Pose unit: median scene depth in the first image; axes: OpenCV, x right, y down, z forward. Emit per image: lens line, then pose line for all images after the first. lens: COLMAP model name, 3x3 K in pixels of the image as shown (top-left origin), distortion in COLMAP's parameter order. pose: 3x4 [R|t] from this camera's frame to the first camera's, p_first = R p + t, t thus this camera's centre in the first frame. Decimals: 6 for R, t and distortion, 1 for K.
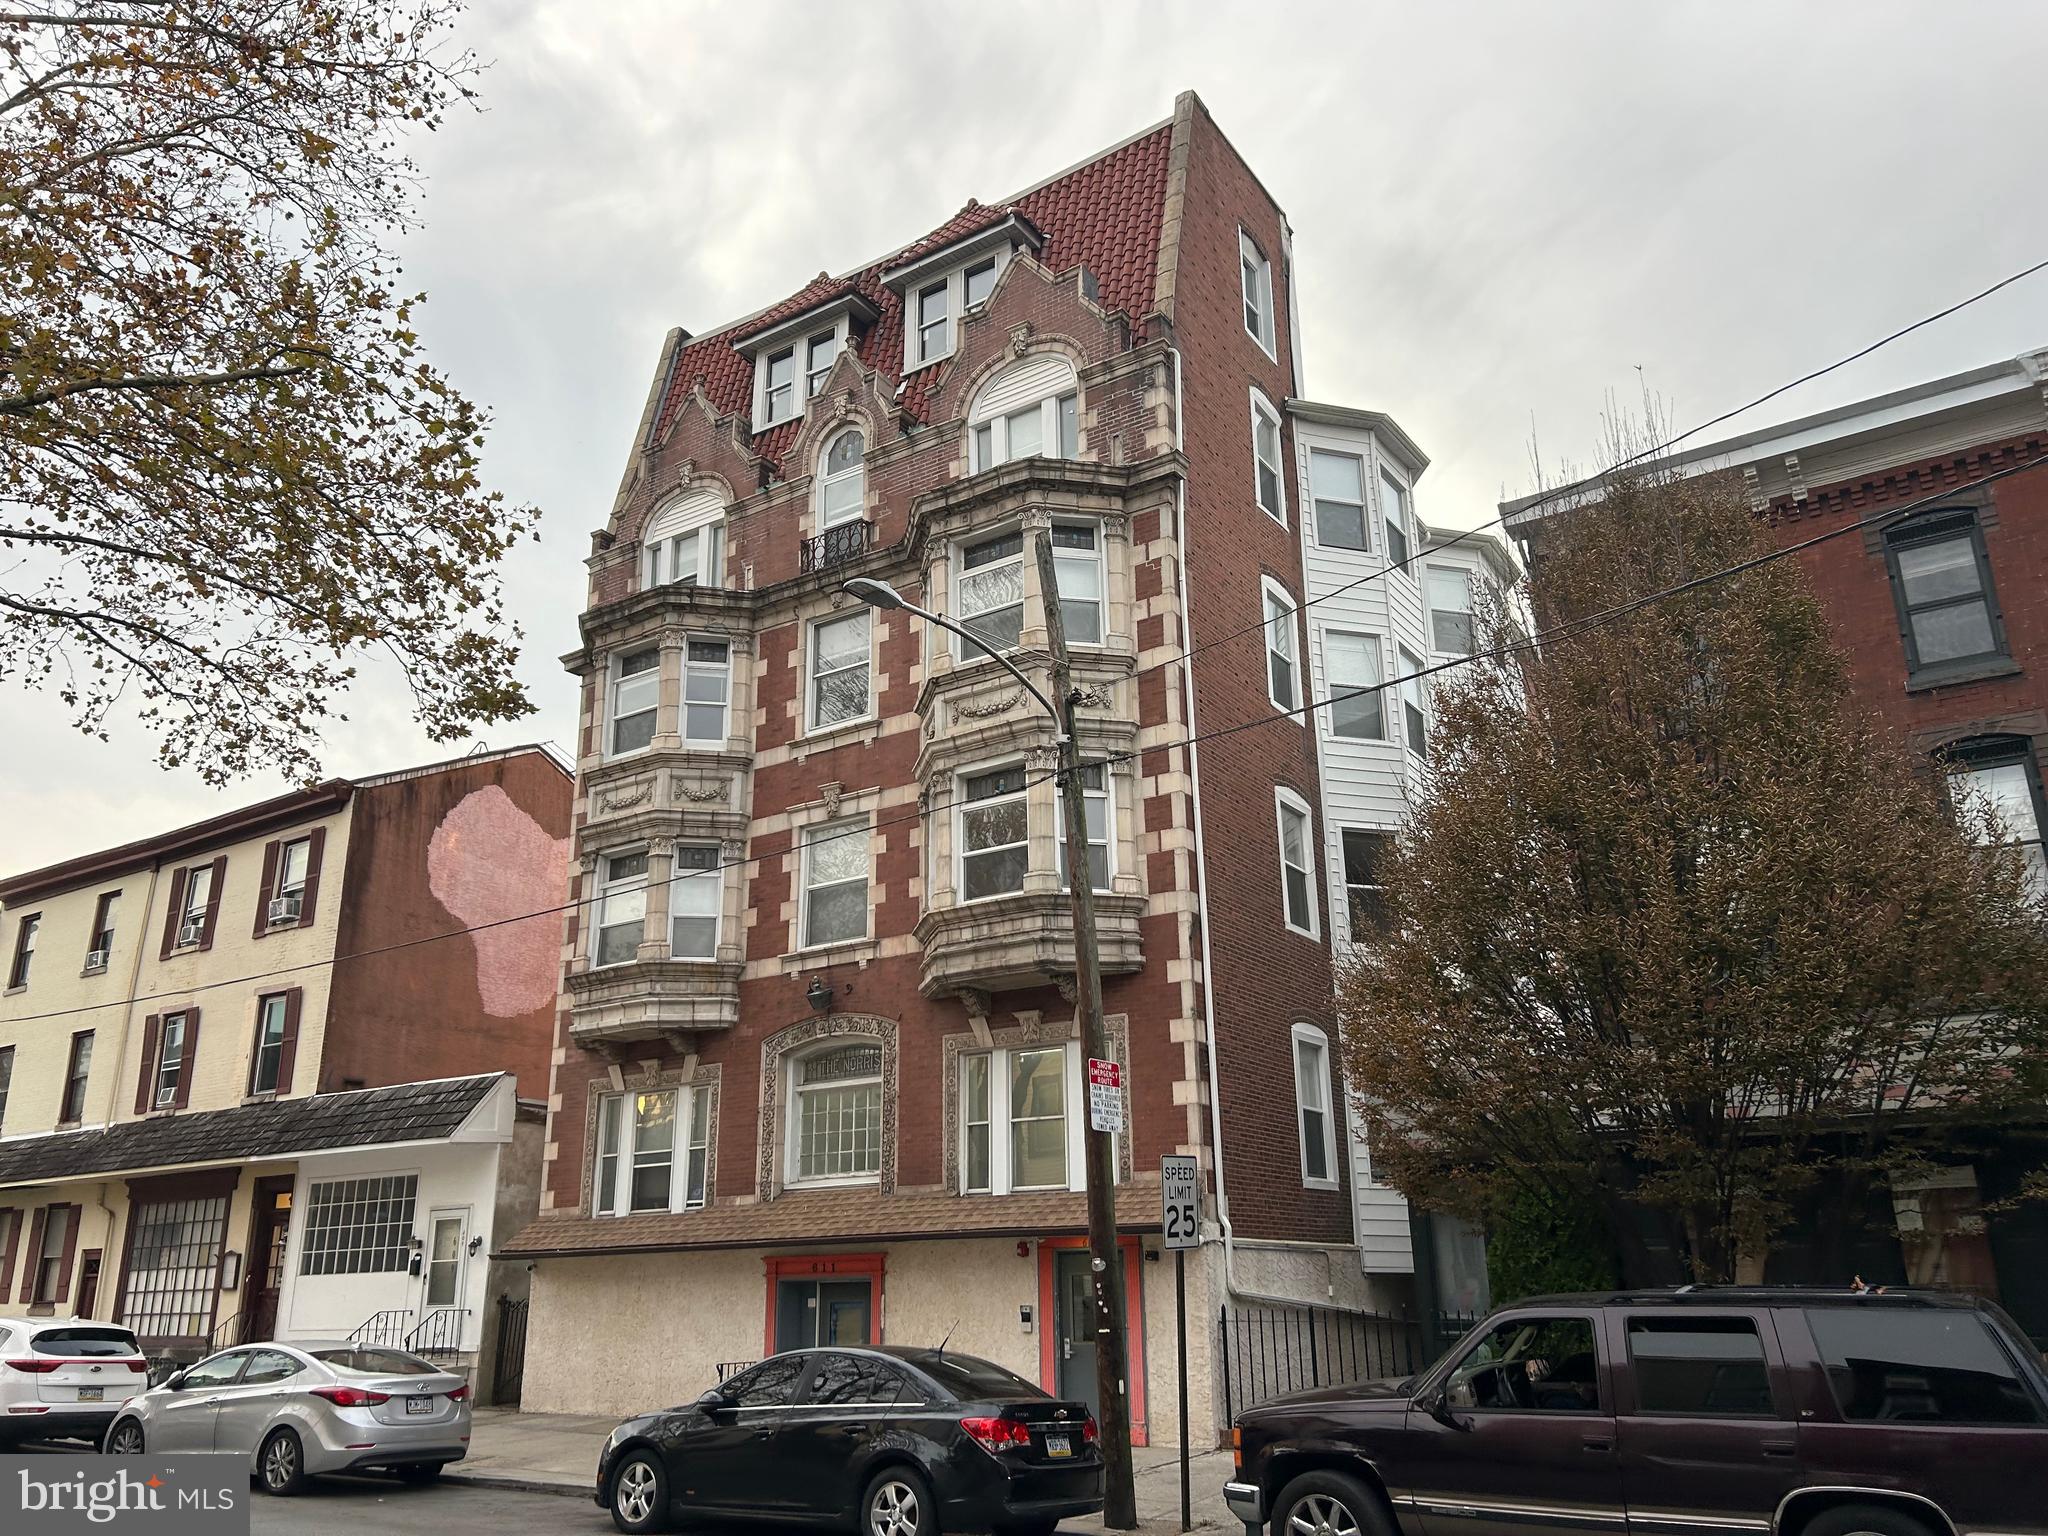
lens RADIAL K [[1532.4, 0, 1012.7], [0, 1532.4, 769.0], [0, 0, 1]] dist [0.054363, -0.055881]
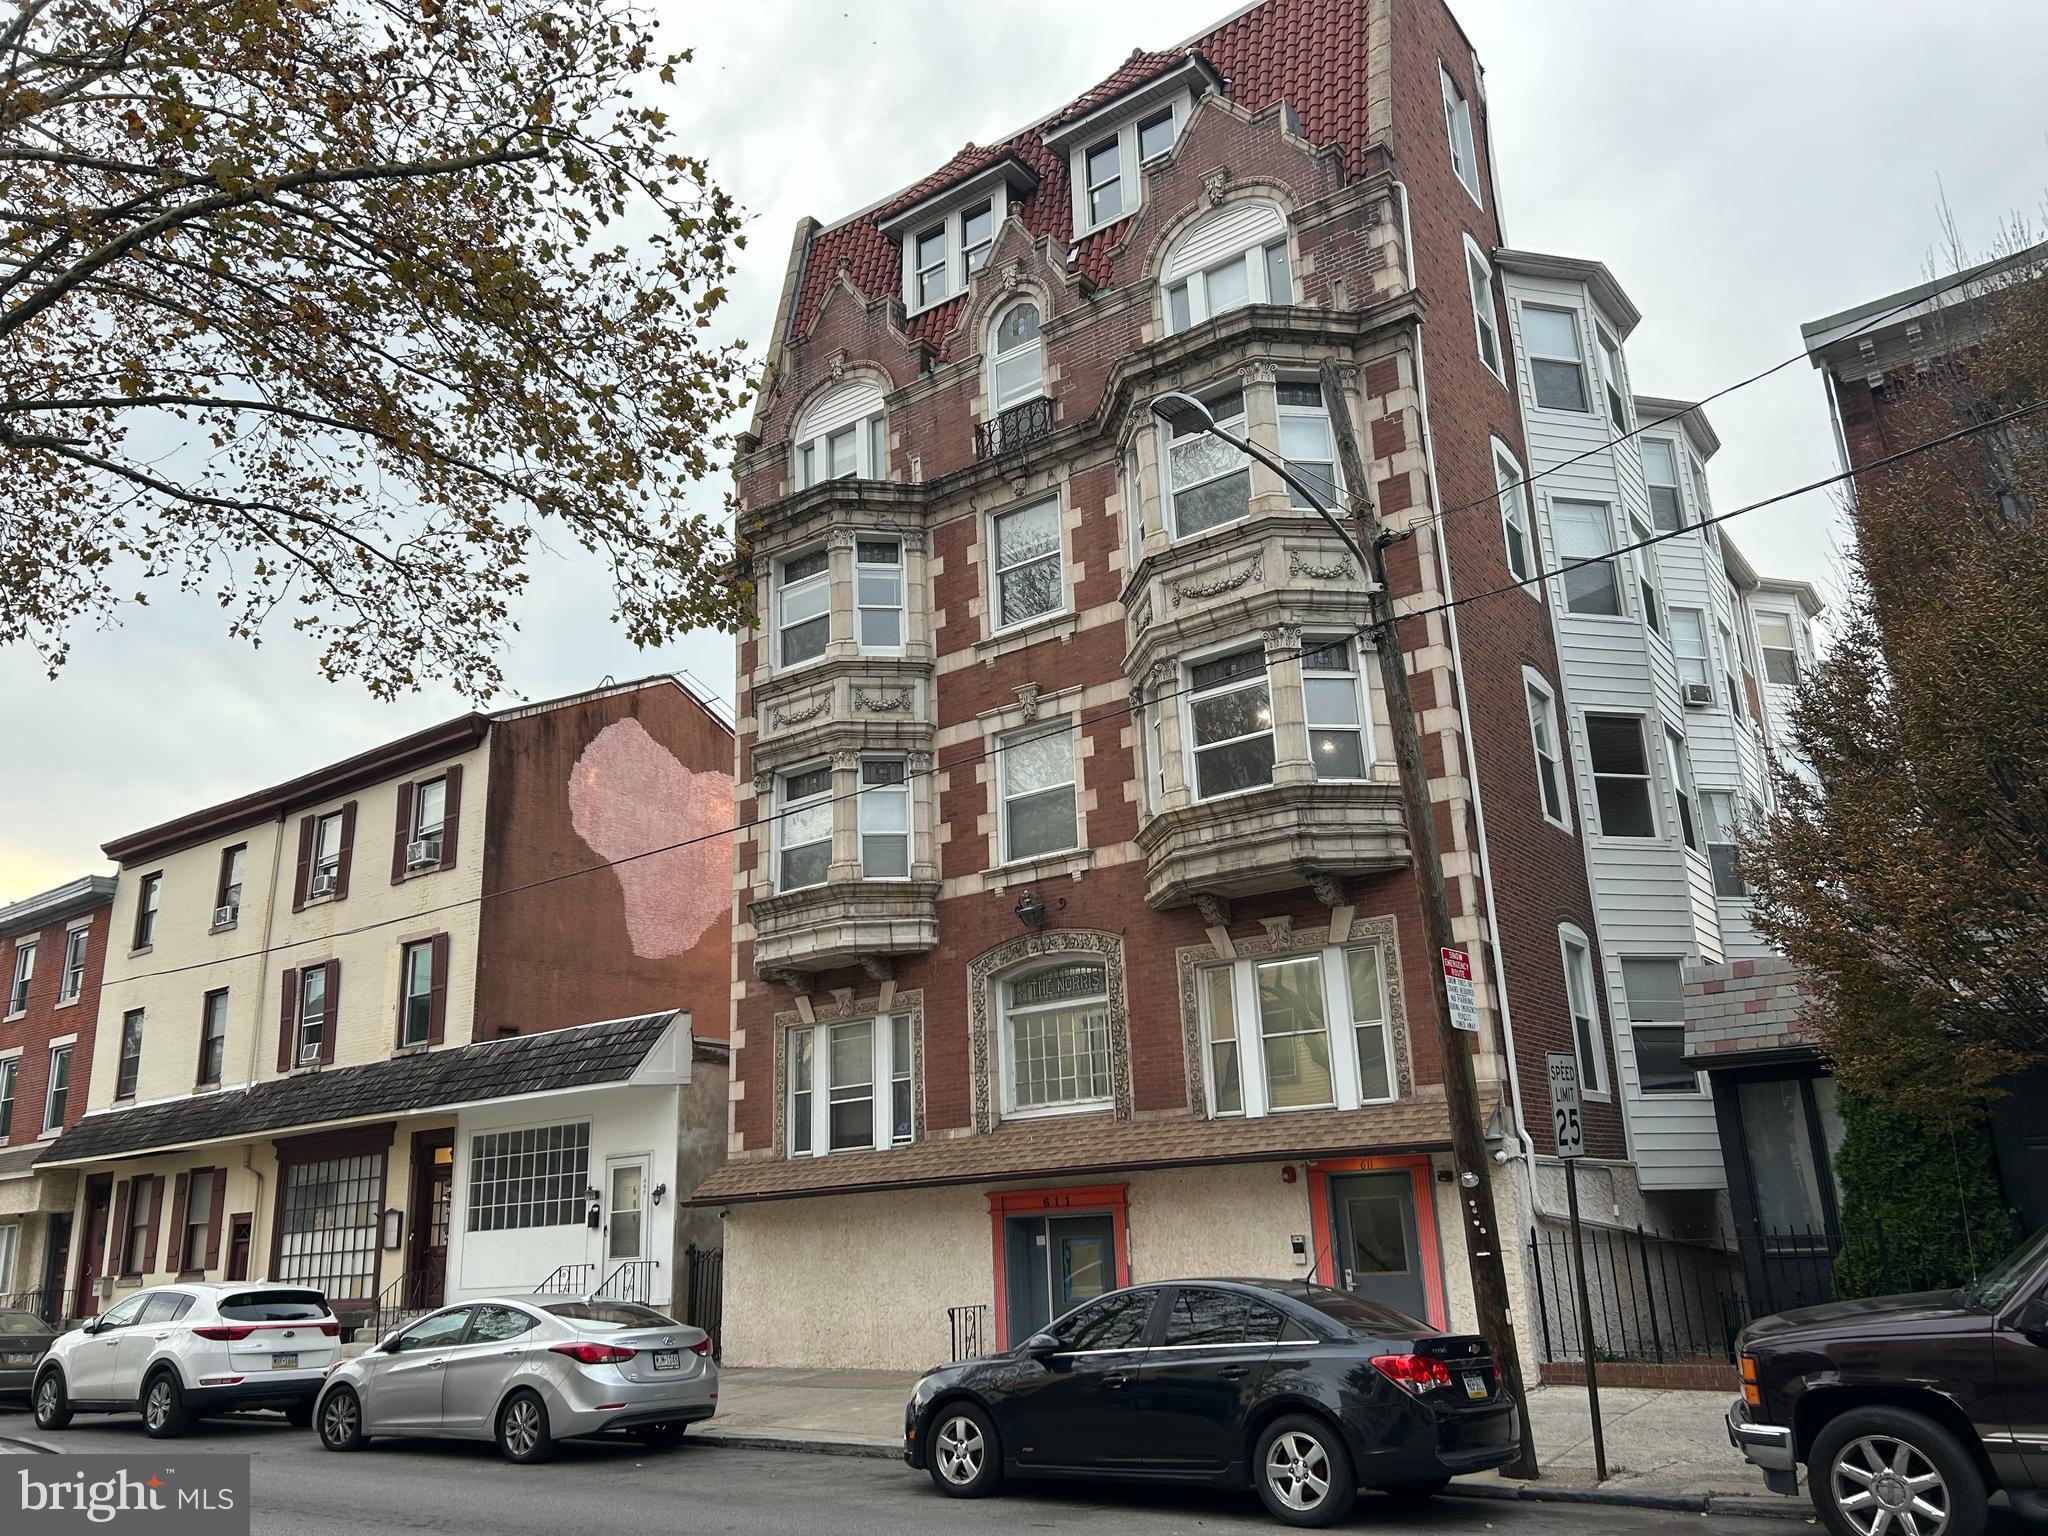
lens RADIAL K [[1532.4, 0, 1037.0], [0, 1532.4, 763.7], [0, 0, 1]] dist [0.054363, -0.055881]
pose [[0.999075, -0.038065, -0.020014, -0.096766], [0.038616, 0.998864, 0.027912, 0.031989], [0.018928, -0.028659, 0.999410, 0.078721]]
